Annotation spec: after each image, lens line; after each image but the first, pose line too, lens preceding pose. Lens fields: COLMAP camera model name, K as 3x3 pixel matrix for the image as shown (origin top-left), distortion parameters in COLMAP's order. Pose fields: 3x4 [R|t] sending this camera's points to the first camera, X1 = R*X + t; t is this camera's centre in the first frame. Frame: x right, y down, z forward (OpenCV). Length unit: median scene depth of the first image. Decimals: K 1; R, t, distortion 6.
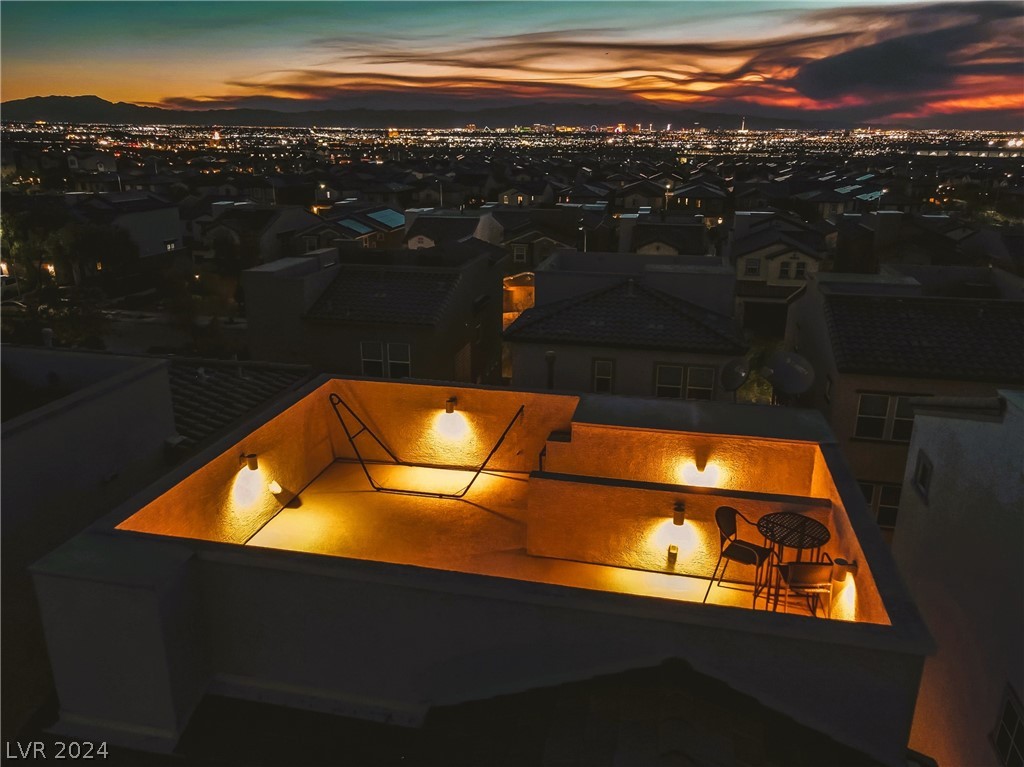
lens RADIAL K [[739.4, 0, 517.7], [0, 739.4, 376.5], [0, 0, 1]] dist [0.013877, 0.004397]
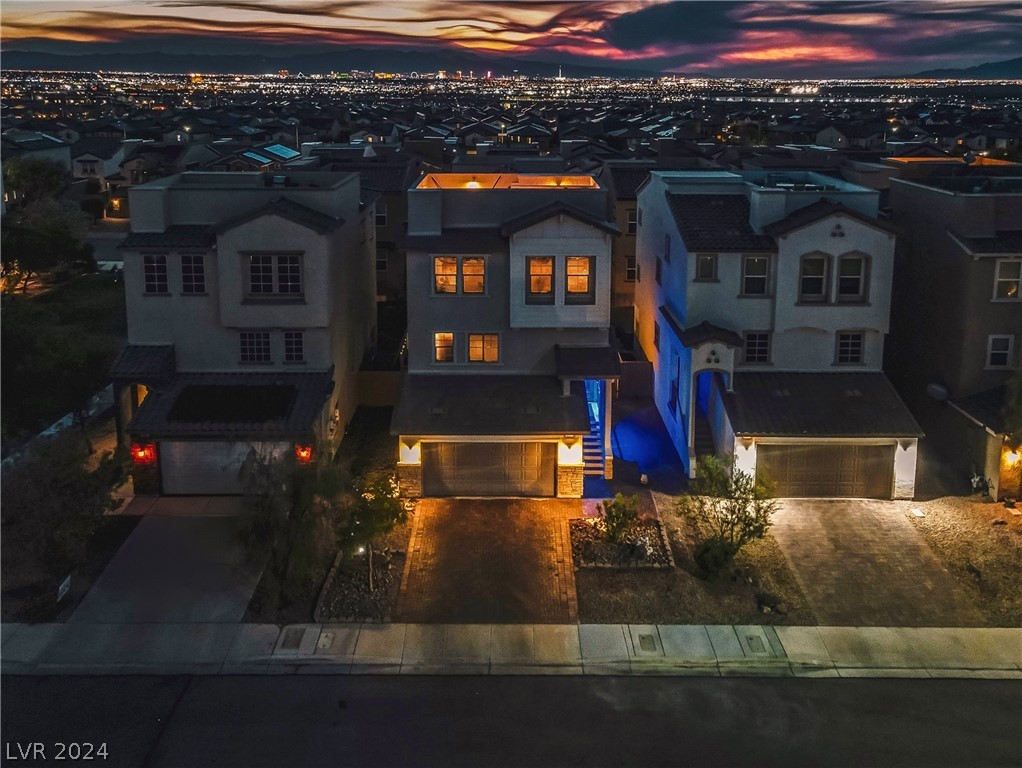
lens RADIAL K [[787.0, 0, 522.5], [0, 787.0, 211.9], [0, 0, 1]] dist [0.031545, -0.017482]
pose [[0.972881, -0.035820, 0.228514, -0.045131], [0.069800, 0.987345, -0.142401, 0.045418], [-0.220522, 0.154489, 0.963070, -0.146831]]
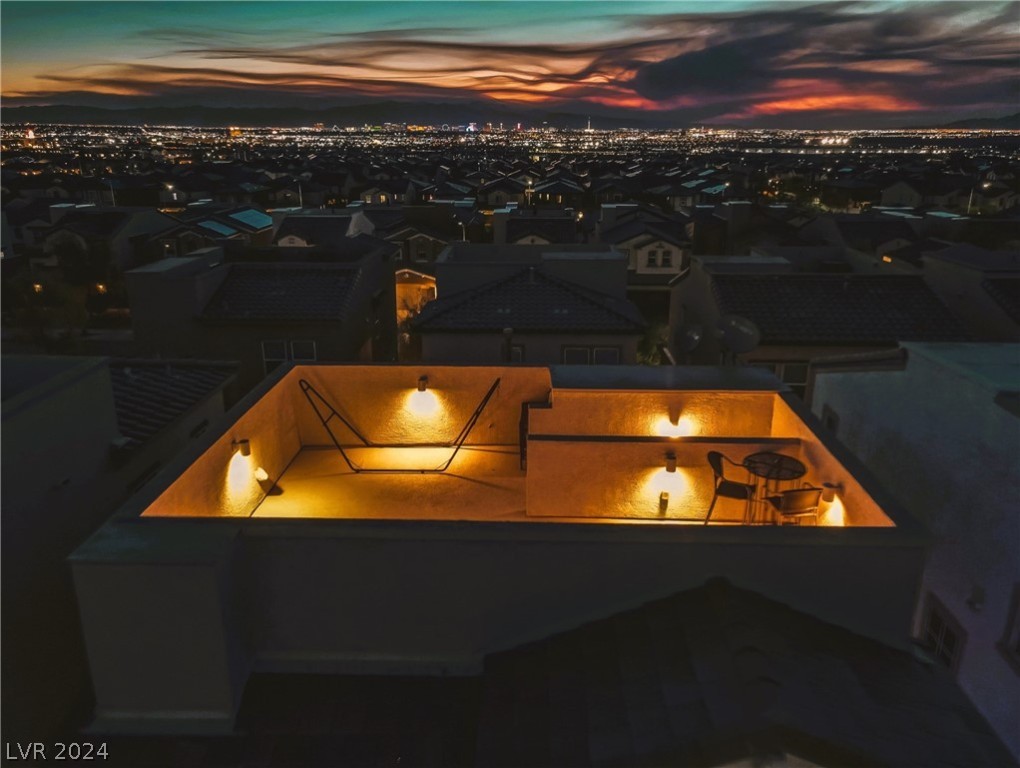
lens RADIAL K [[742.8, 0, 513.7], [0, 742.8, 367.1], [0, 0, 1]] dist [0.016265, 0.003254]
pose [[0.982965, -0.057067, 0.174711, -0.010694], [0.059129, 0.998228, -0.006615, 0.002211], [-0.174024, 0.016833, 0.984598, -0.002209]]
